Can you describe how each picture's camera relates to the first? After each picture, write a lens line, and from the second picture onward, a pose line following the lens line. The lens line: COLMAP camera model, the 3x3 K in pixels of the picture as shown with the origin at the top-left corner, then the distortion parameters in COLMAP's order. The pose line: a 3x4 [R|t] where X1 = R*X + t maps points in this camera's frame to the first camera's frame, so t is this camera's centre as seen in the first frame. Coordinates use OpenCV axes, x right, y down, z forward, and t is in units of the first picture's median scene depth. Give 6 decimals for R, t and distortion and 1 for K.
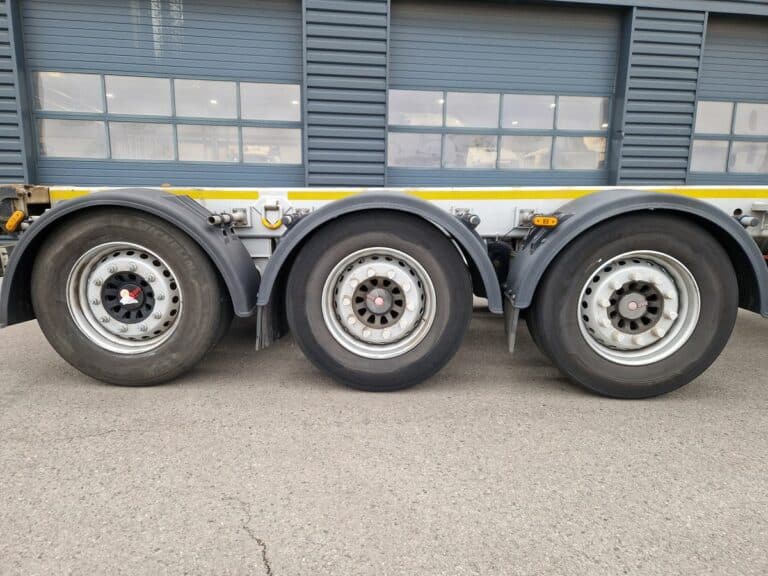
lens RADIAL K [[512.9, 0, 372.5], [0, 512.9, 294.0], [0, 0, 1]] dist [0.053802, -0.037192]
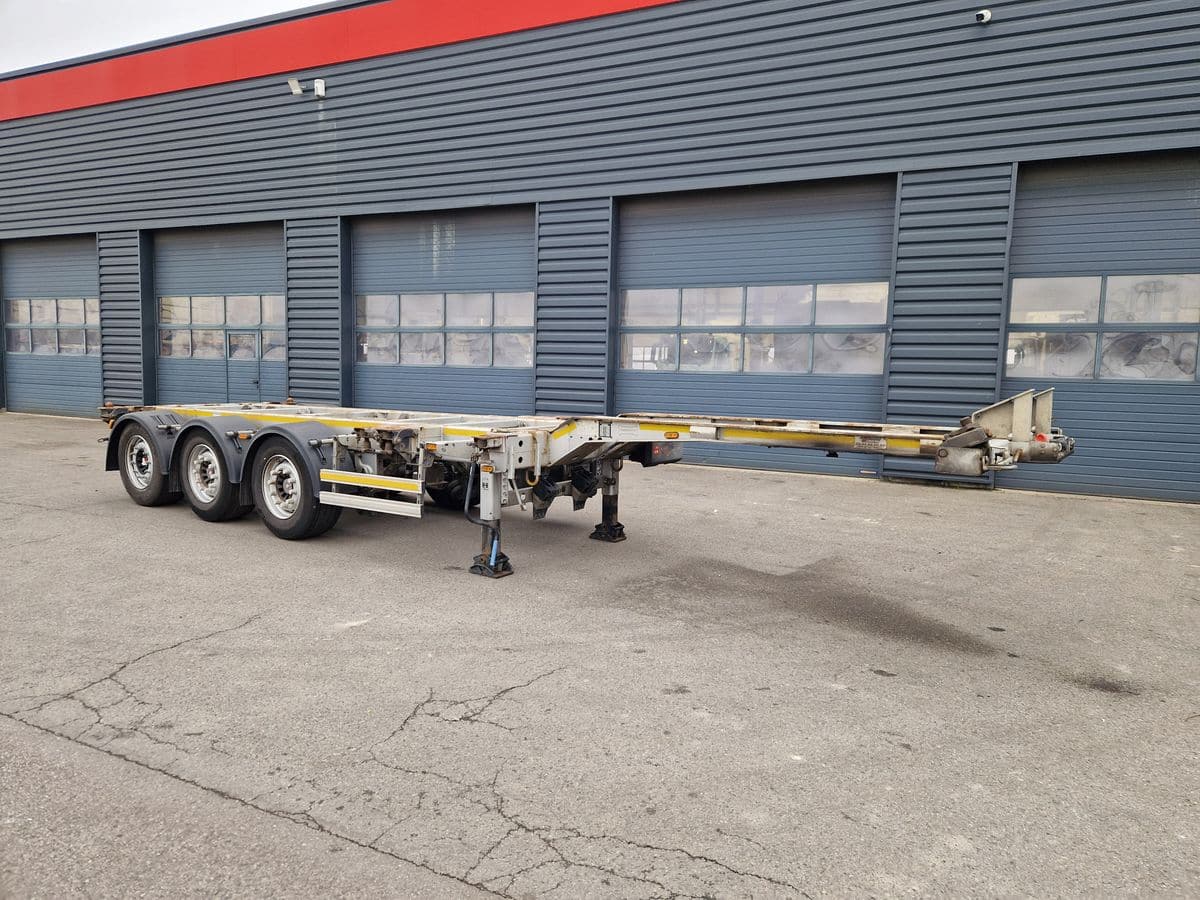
lens RADIAL K [[801.4, 0, 598.4], [0, 801.4, 449.0], [0, 0, 1]] dist [0.053802, -0.037192]
pose [[0.831191, 0.059268, -0.552819, 2.763600], [-0.110705, 0.992035, -0.060094, -0.052036], [0.544854, 0.111150, 0.831131, -0.706583]]
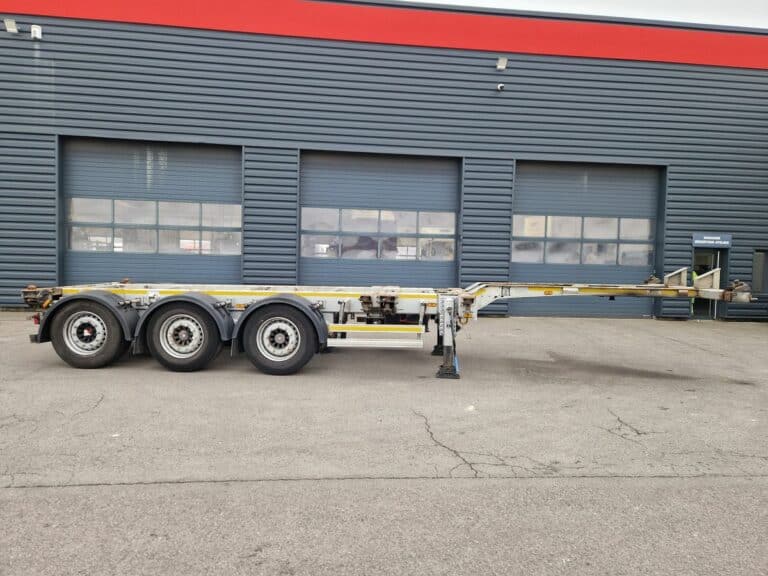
lens RADIAL K [[512.9, 0, 378.8], [0, 512.9, 287.4], [0, 0, 1]] dist [0.053802, -0.037192]
pose [[0.999516, 0.011524, -0.028896, 1.012361], [-0.015242, 0.991141, -0.131935, 0.096941], [0.027120, 0.132312, 0.990837, -1.494022]]
